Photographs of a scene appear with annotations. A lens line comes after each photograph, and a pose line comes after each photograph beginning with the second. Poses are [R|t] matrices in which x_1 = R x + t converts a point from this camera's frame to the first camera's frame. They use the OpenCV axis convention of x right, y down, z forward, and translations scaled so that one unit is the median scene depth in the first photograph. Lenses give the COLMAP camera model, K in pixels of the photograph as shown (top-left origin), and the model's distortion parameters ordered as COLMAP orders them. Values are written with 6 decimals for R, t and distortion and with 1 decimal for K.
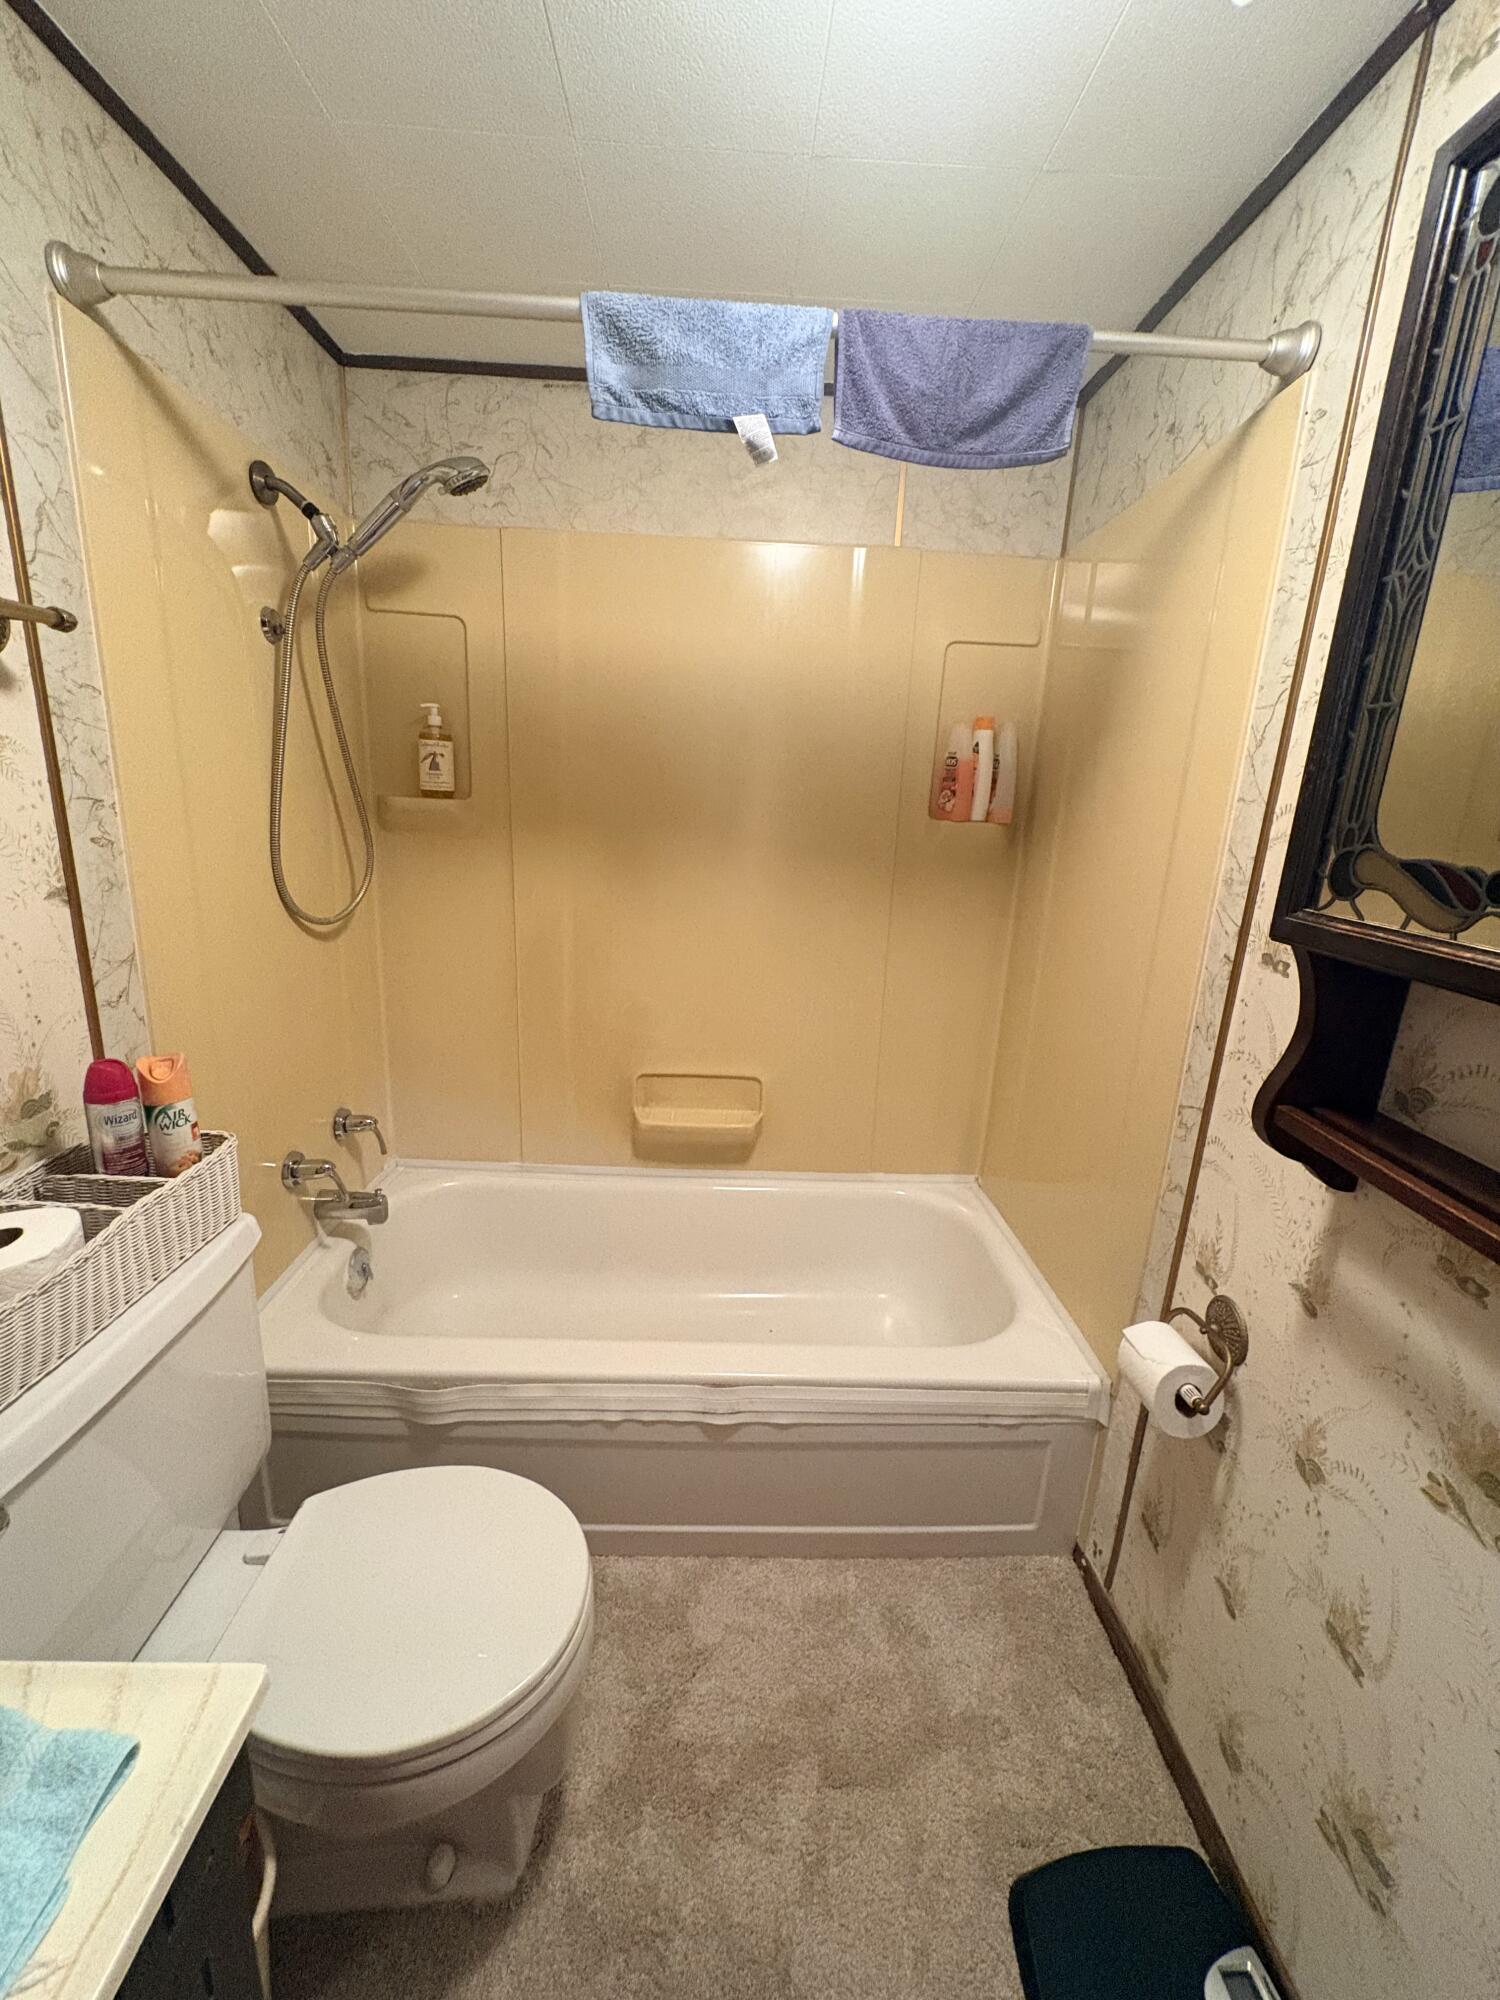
lens RADIAL K [[794.0, 0, 746.3], [0, 794.0, 995.1], [0, 0, 1]] dist [-0.002248, 0.001258]
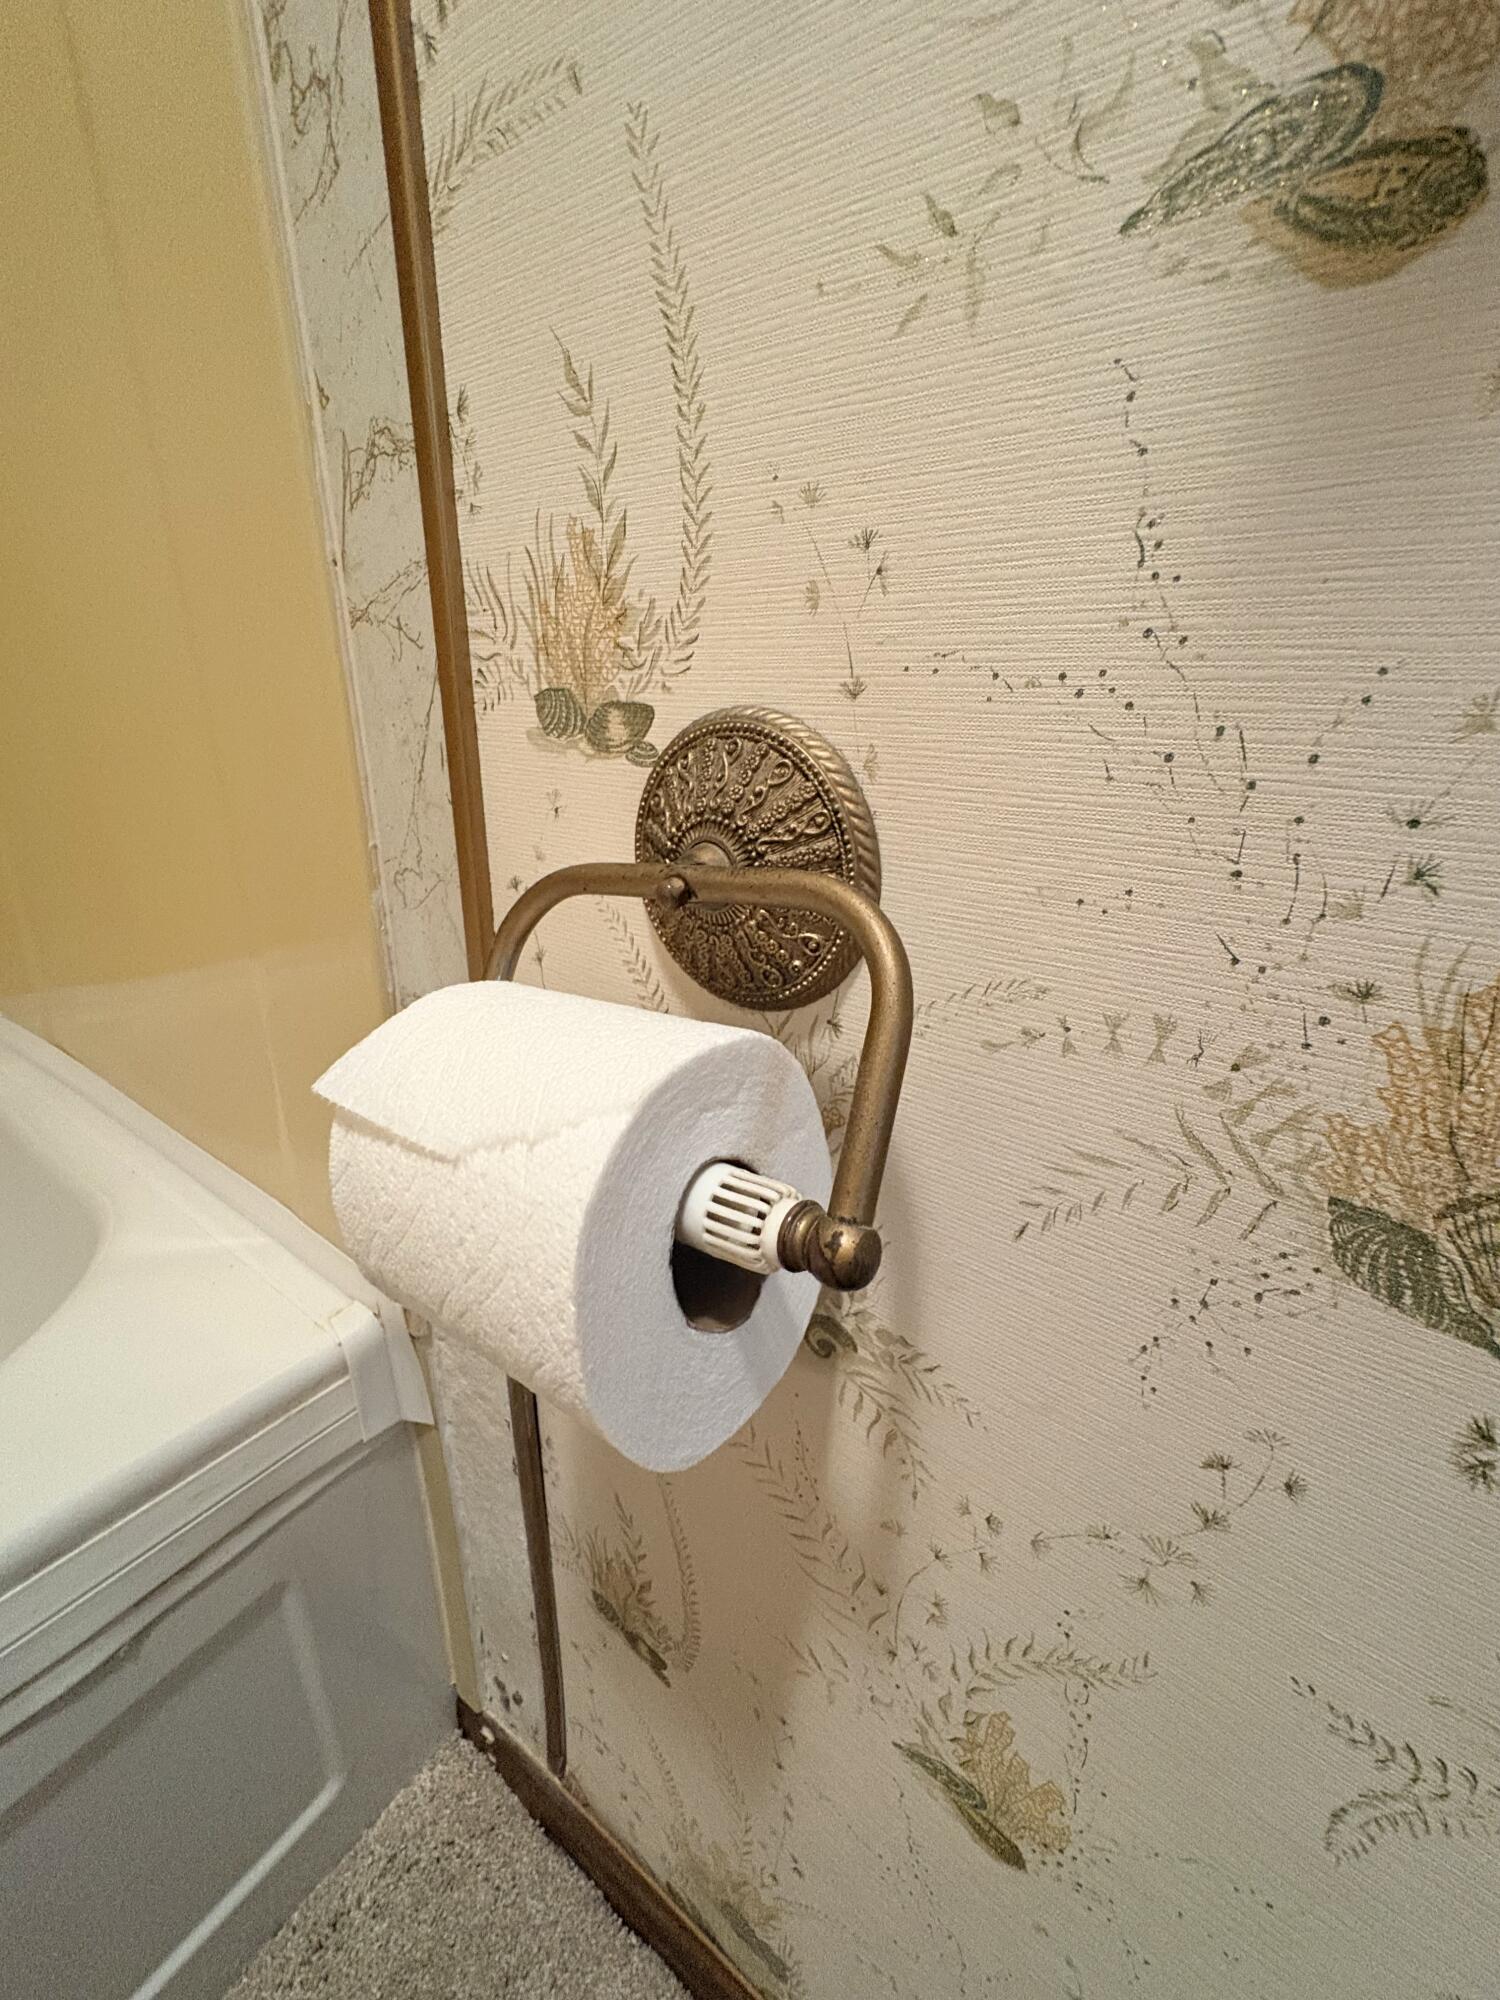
lens RADIAL K [[794.0, 0, 752.7], [0, 794.0, 1004.1], [0, 0, 1]] dist [-0.002248, 0.001258]
pose [[0.602837, -0.313951, 0.733500, 0.360006], [0.199751, 0.949439, 0.242208, 0.335849], [-0.772455, 0.000505, 0.635069, 0.711471]]
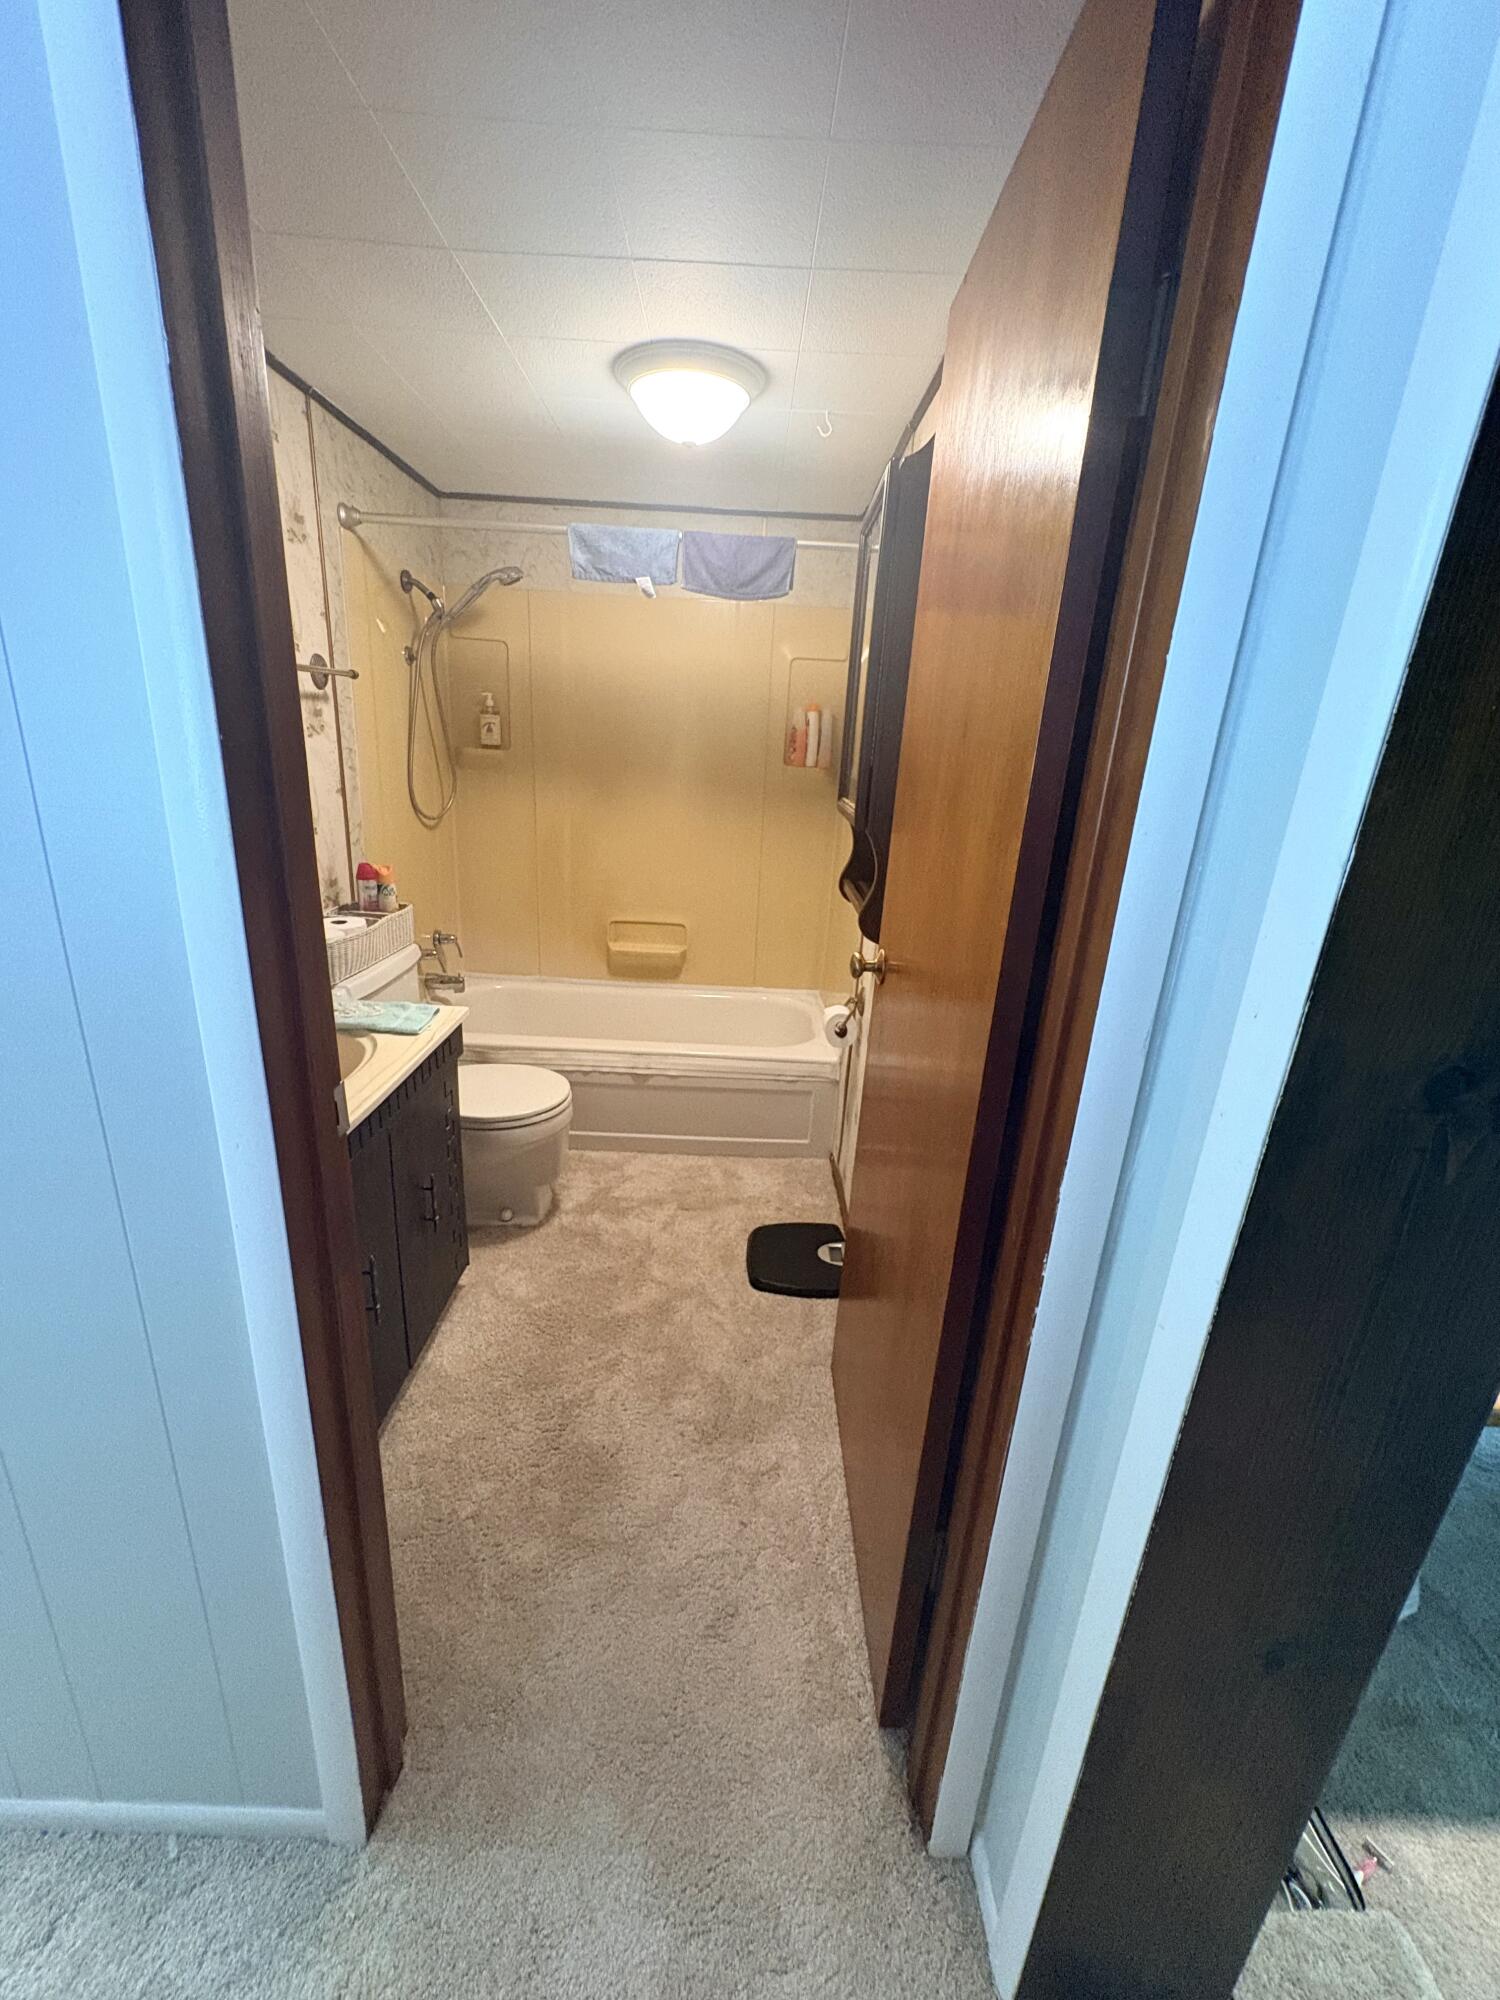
lens RADIAL K [[794.0, 0, 749.6], [0, 794.0, 994.5], [0, 0, 1]] dist [-0.002248, 0.001258]
pose [[0.999769, 0.016055, -0.014274, 0.271589], [-0.015226, 0.998292, 0.056411, 0.237119], [0.015155, -0.056181, 0.998306, -0.987416]]
